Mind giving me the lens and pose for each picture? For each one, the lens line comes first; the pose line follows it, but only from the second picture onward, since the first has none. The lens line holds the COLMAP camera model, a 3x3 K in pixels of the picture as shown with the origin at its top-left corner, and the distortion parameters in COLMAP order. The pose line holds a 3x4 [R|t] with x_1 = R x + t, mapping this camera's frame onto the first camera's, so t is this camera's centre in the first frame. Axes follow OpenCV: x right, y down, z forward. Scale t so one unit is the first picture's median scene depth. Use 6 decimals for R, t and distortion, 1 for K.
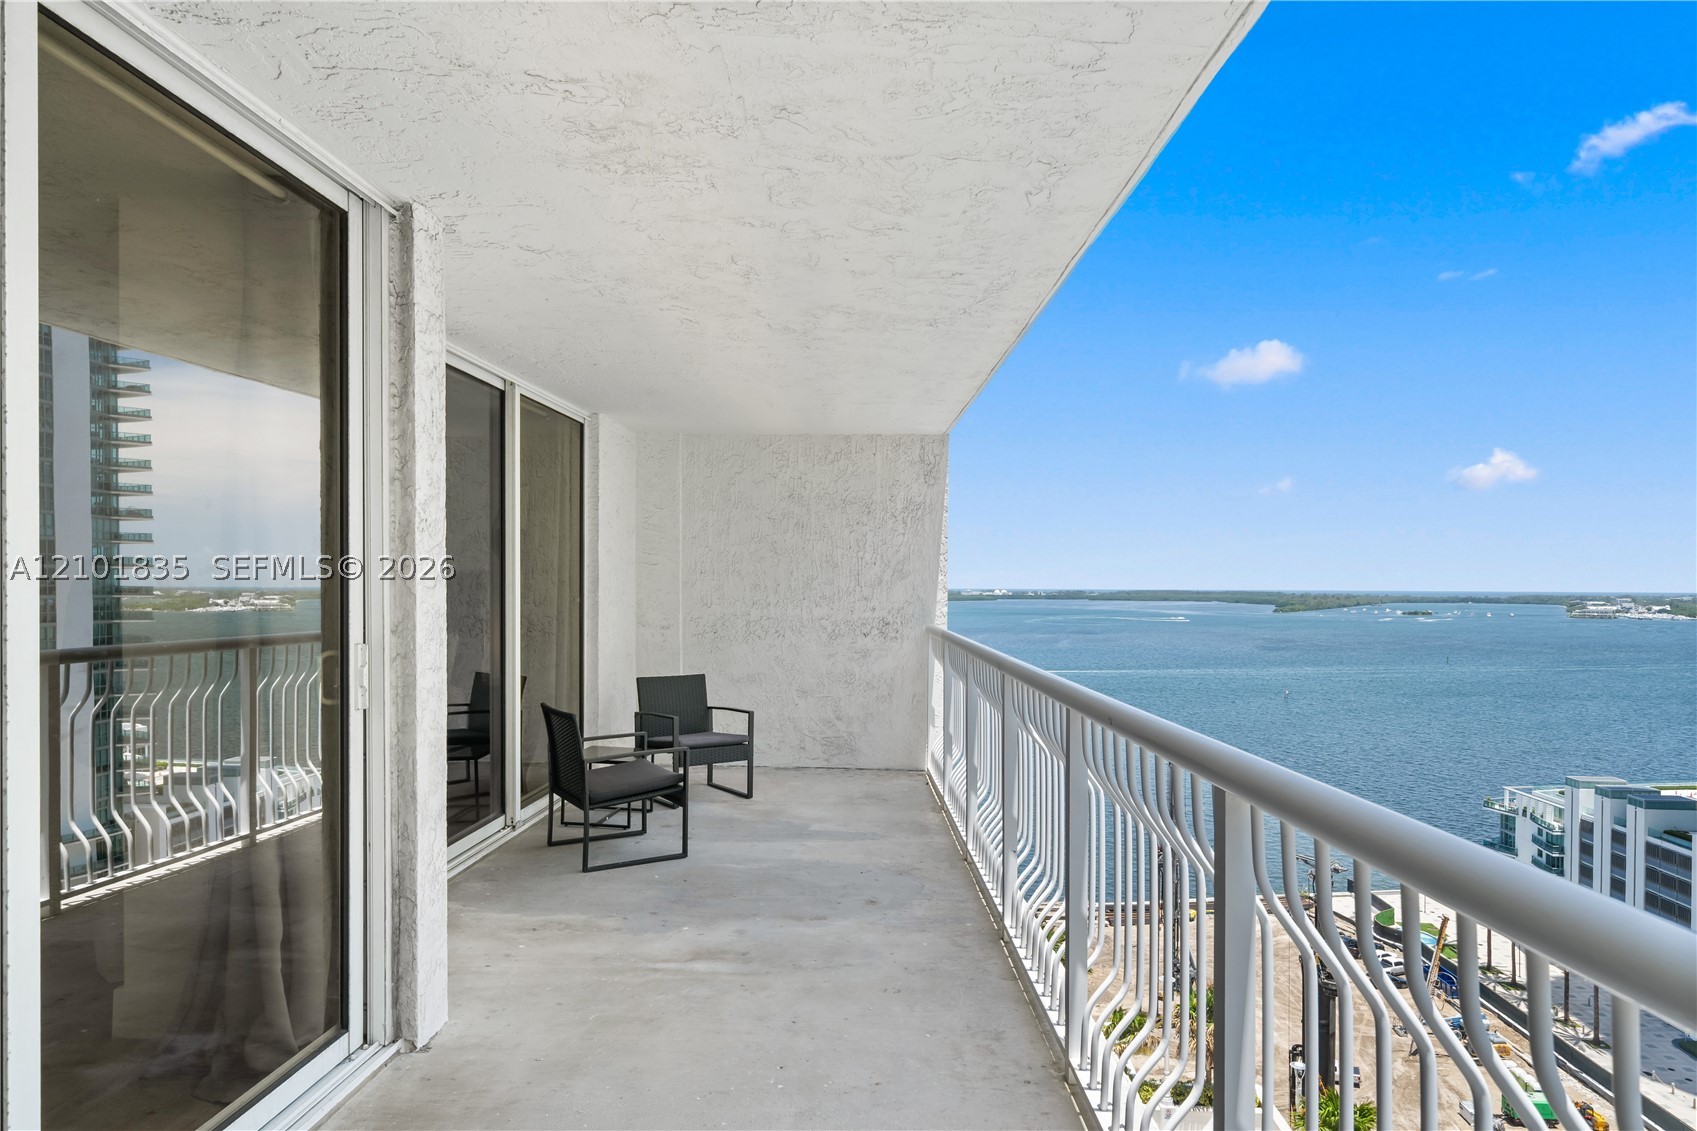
lens RADIAL K [[1045.7, 0, 848.7], [0, 1045.7, 589.3], [0, 0, 1]] dist [0.003976, 0.000129]
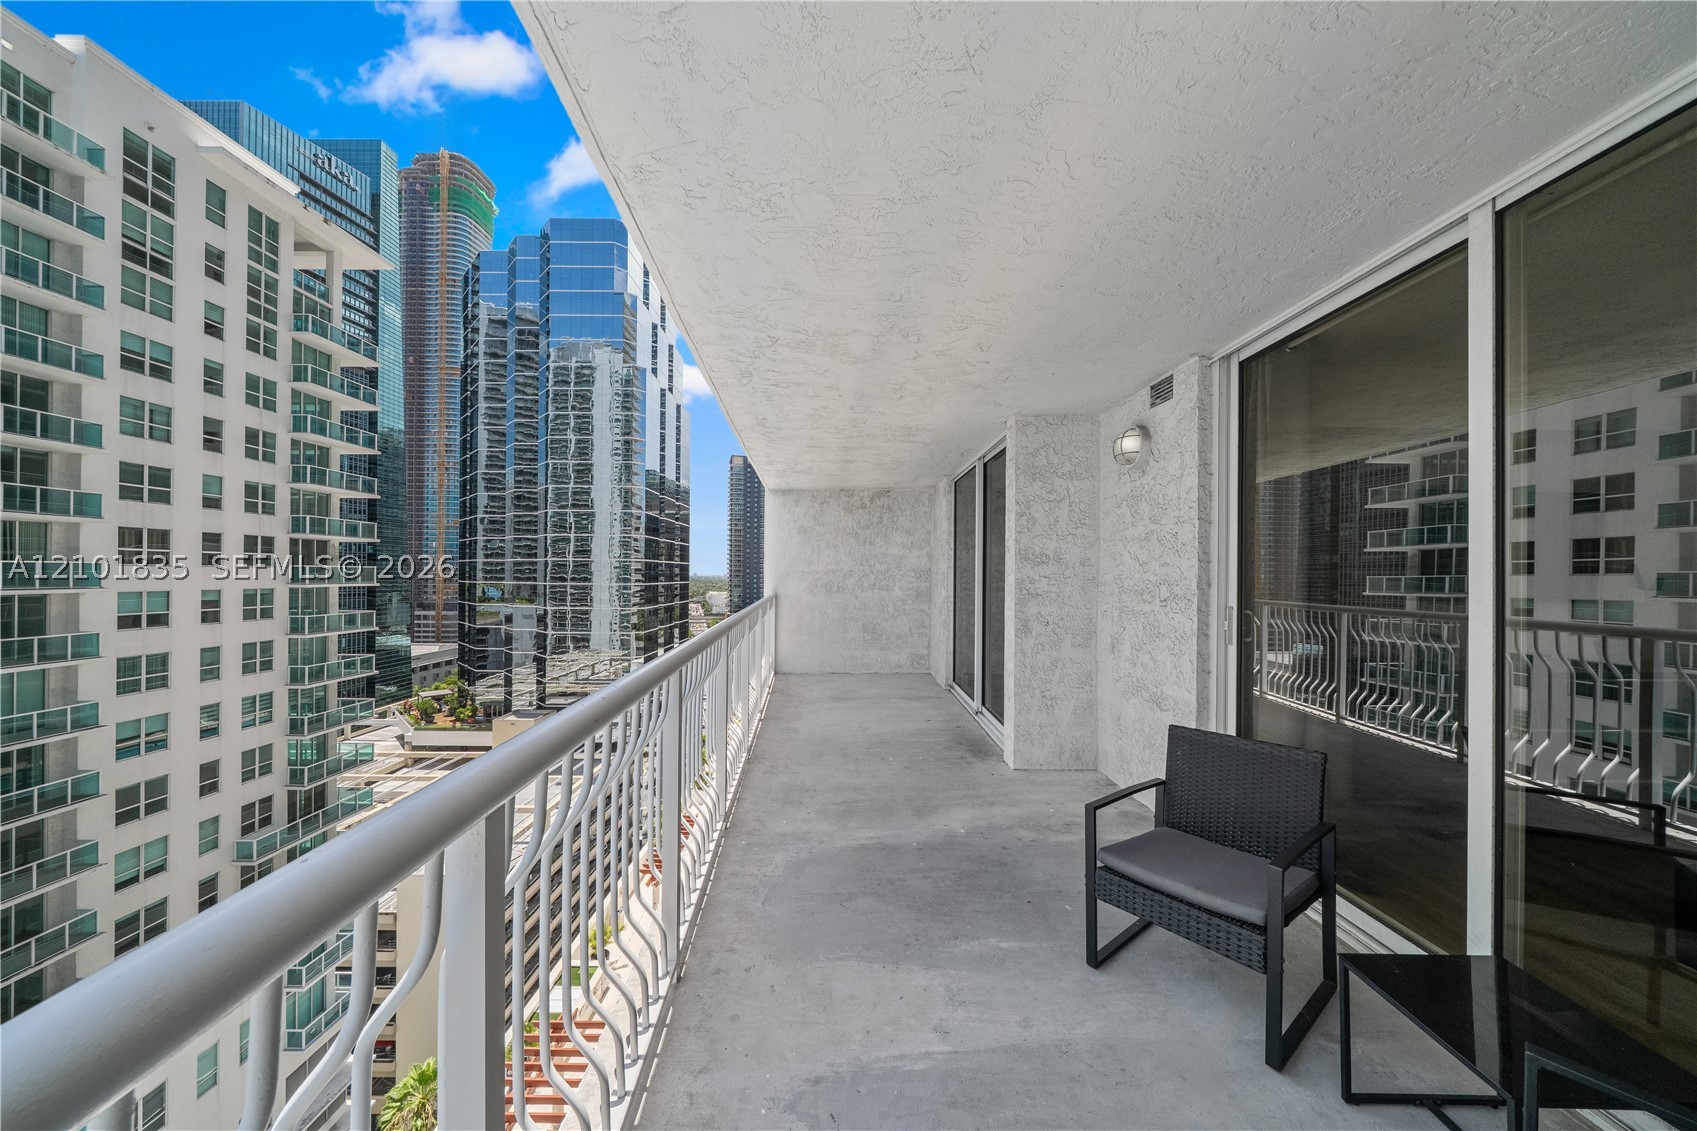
lens RADIAL K [[579.1, 0, 844.8], [0, 579.1, 572.2], [0, 0, 1]] dist [-0.000266, -0.000169]
pose [[-0.998365, -0.011930, -0.055897, 0.028086], [-0.011987, 0.999928, 0.000684, -0.001486], [0.055885, 0.001353, -0.998436, 1.303027]]
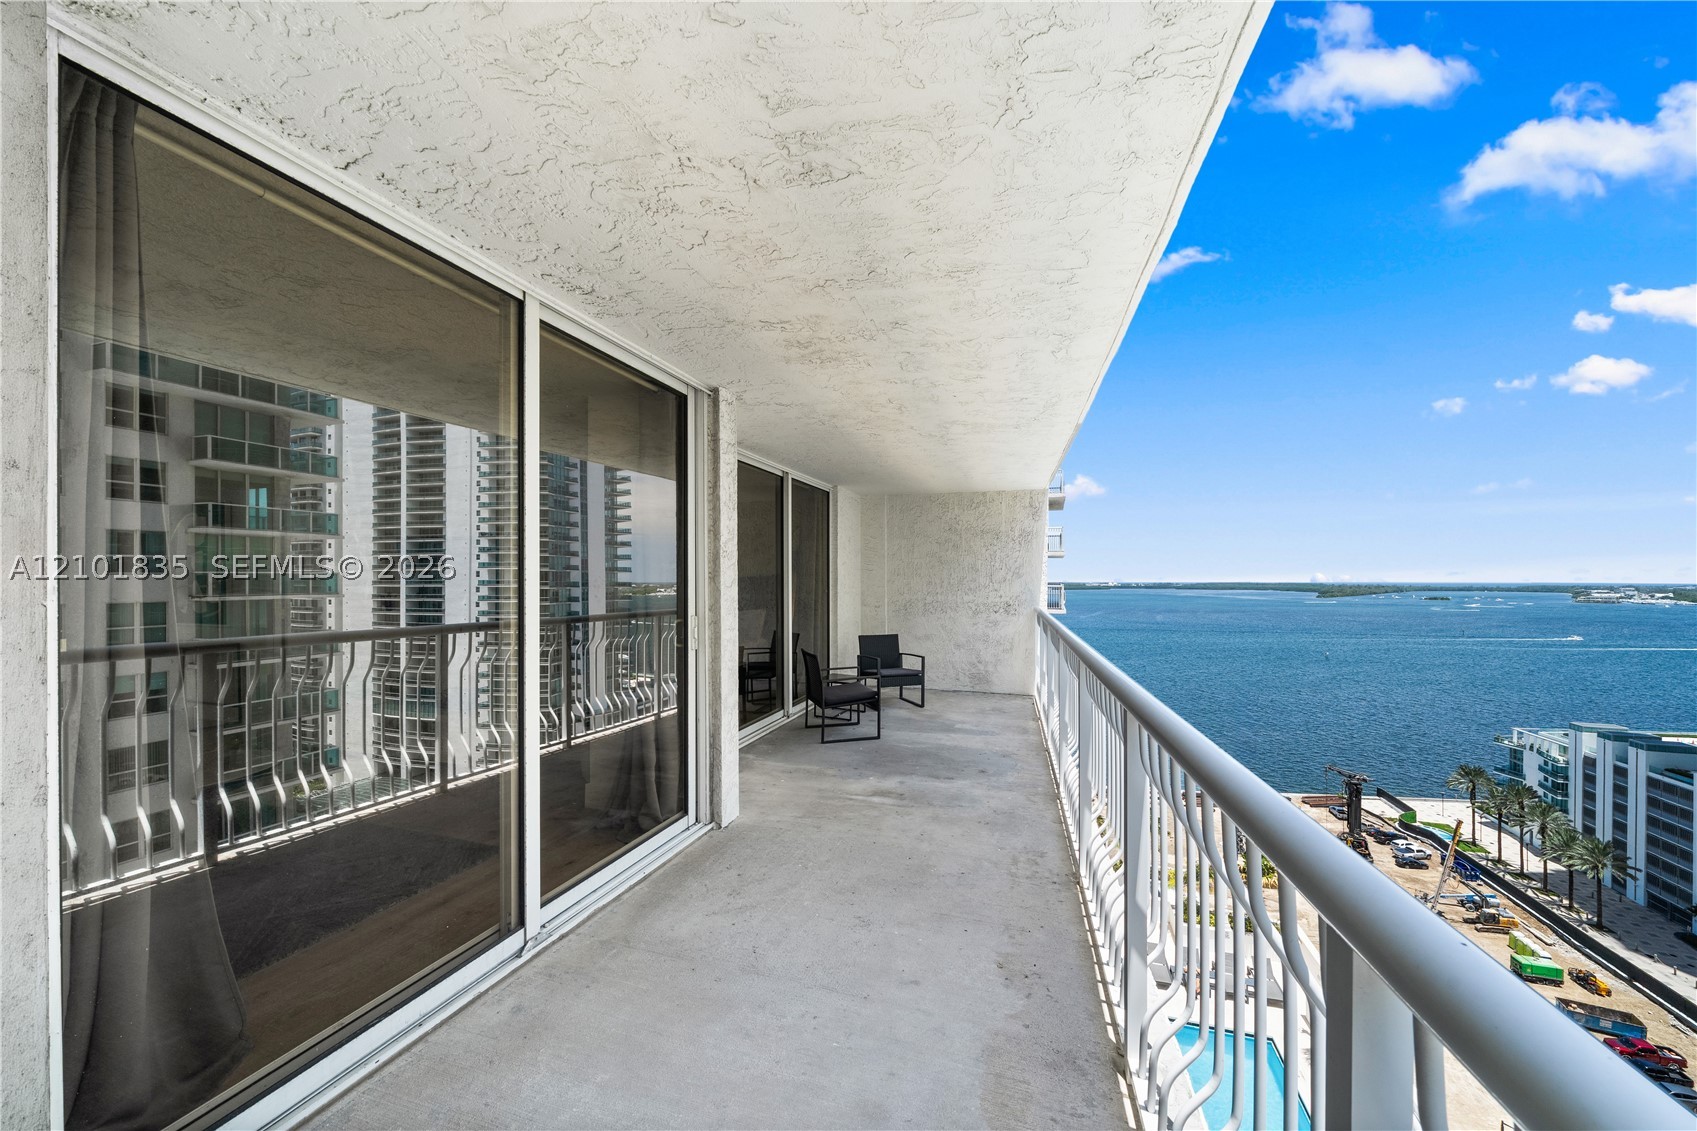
lens RADIAL K [[628.7, 0, 846.3], [0, 628.7, 576.7], [0, 0, 1]] dist [-0.000688, -0.000171]
pose [[0.966996, -0.005327, -0.254737, 0.056743], [0.002879, 0.999946, -0.009981, -0.004353], [0.254777, 0.008918, 0.966959, -0.031047]]
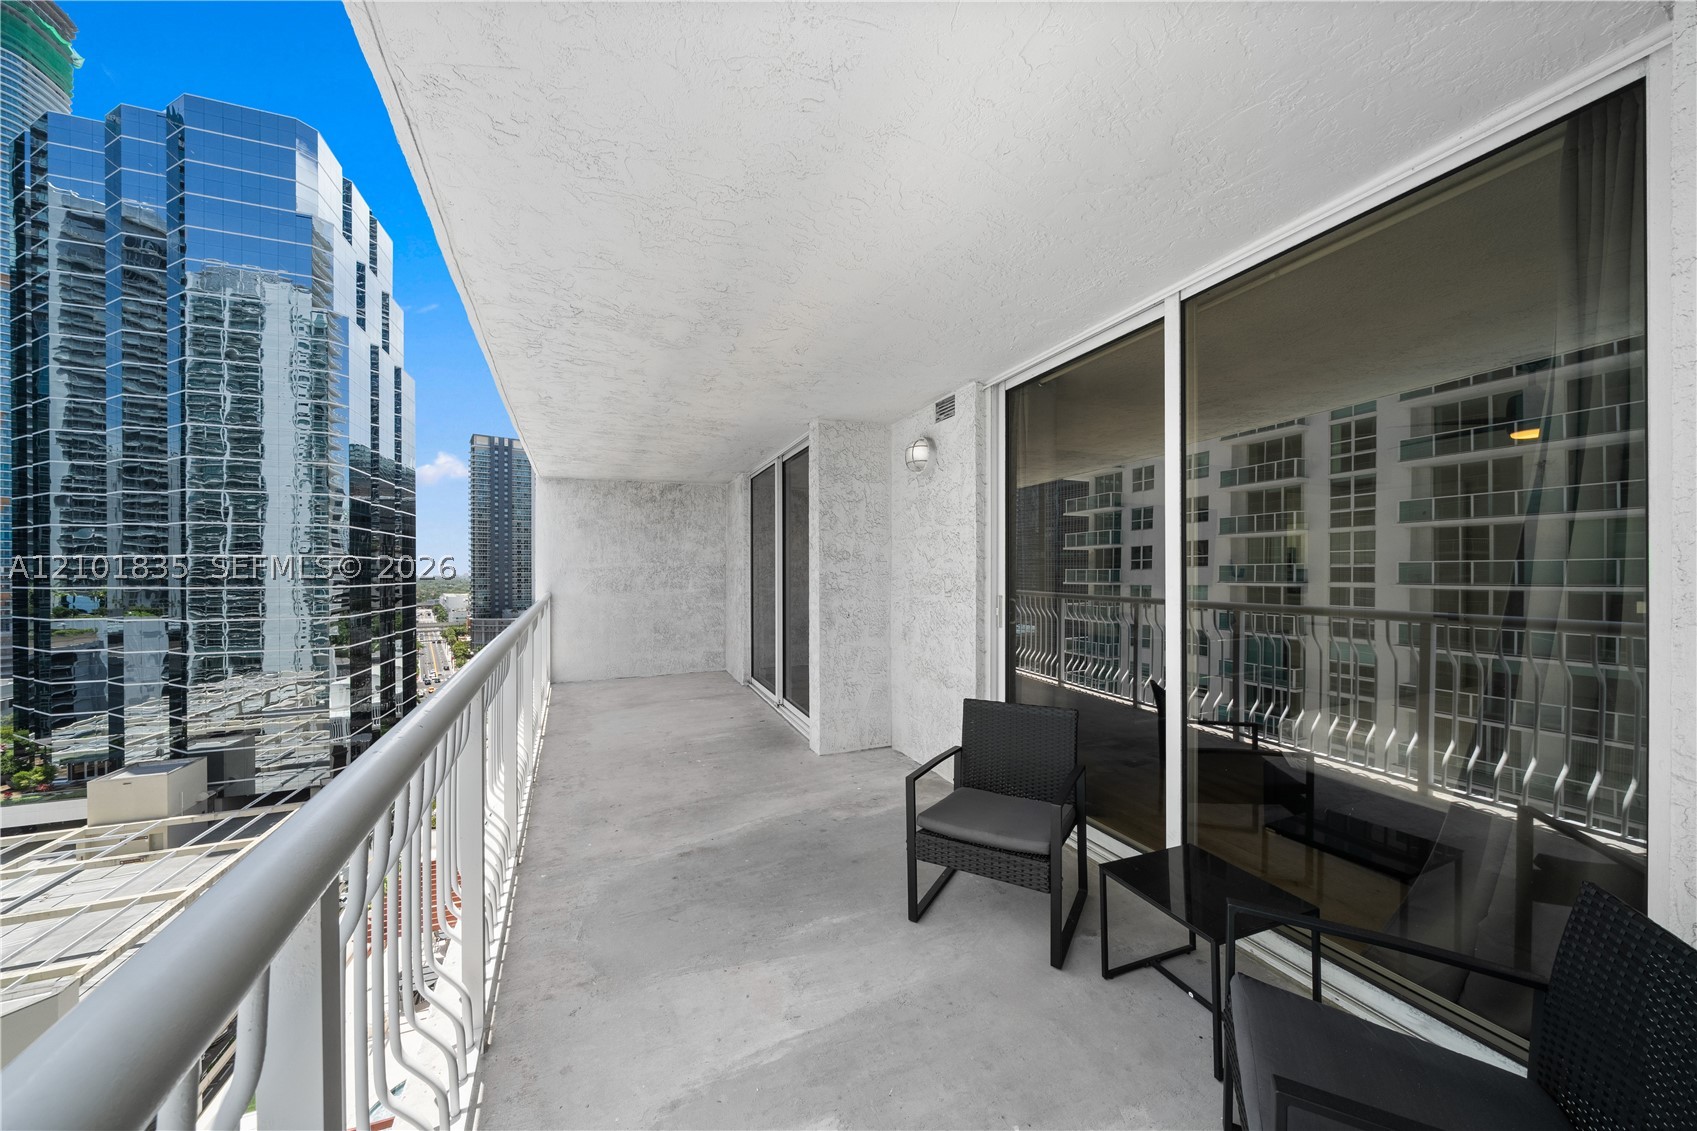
lens RADIAL K [[579.1, 0, 844.8], [0, 579.1, 572.2], [0, 0, 1]] dist [-0.000266, -0.000169]
pose [[-0.907818, -0.001538, -0.419362, 0.063346], [-0.003511, 0.999986, 0.003932, -0.001158], [0.419350, 0.005042, -0.907811, 1.295572]]
